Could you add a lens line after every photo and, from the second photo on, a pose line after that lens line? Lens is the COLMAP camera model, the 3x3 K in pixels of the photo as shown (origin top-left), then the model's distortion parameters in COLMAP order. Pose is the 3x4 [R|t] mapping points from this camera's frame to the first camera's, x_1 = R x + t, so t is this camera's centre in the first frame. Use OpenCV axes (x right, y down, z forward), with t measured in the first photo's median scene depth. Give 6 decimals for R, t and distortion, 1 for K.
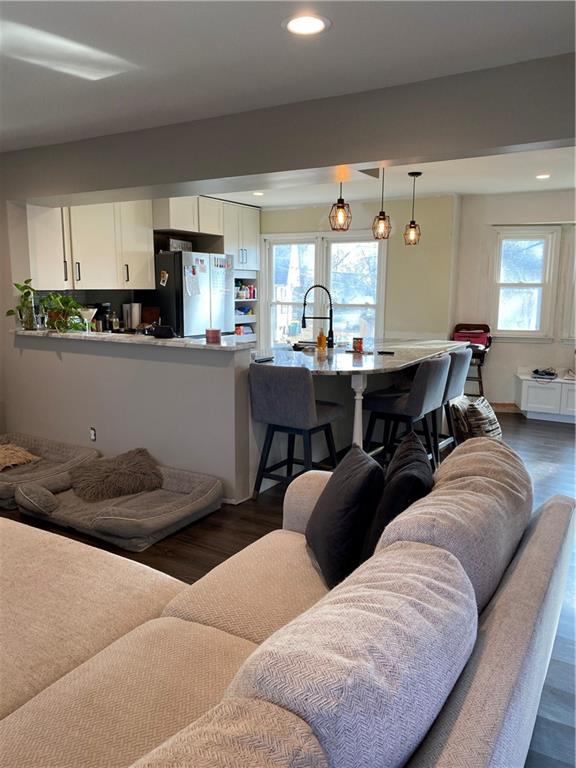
lens RADIAL K [[582.3, 0, 288.0], [0, 582.3, 384.0], [0, 0, 1]] dist [0.048152, -0.004069]
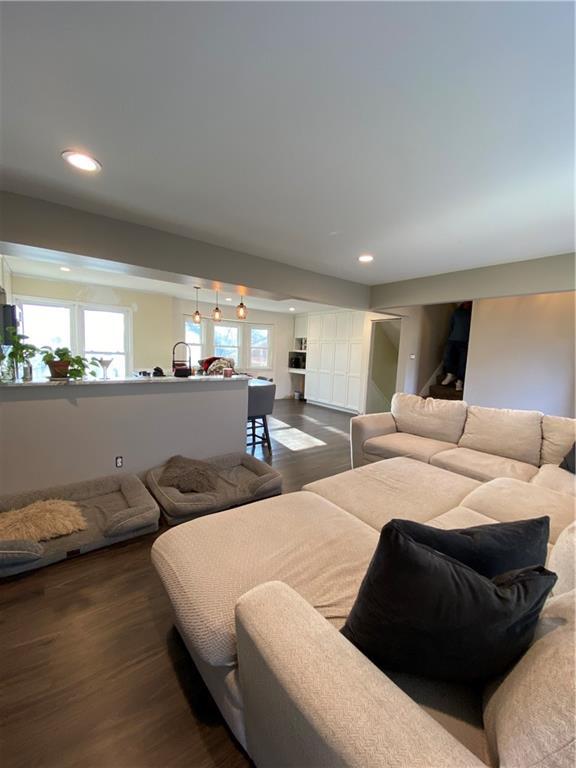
lens RADIAL K [[306.8, 0, 288.0], [0, 306.8, 384.0], [0, 0, 1]] dist [0.034504, -0.030830]
pose [[0.354938, -0.089425, 0.930603, -0.667574], [0.113981, 0.992128, 0.051864, -0.056022], [-0.927916, 0.087662, 0.362337, 0.369594]]
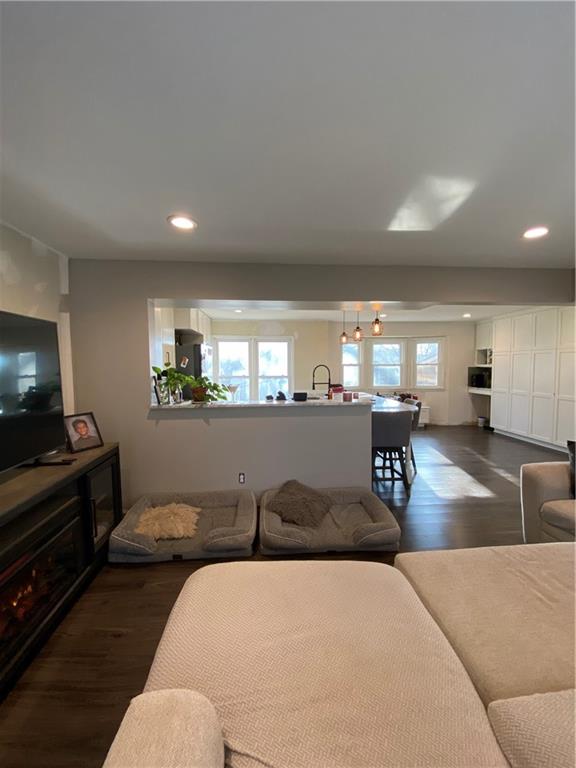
lens RADIAL K [[306.8, 0, 288.0], [0, 306.8, 384.0], [0, 0, 1]] dist [0.034504, -0.030830]
pose [[0.818589, -0.044943, 0.572619, -0.537104], [0.106949, 0.991426, -0.075075, -0.052206], [-0.564336, 0.122697, 0.816377, 0.296513]]
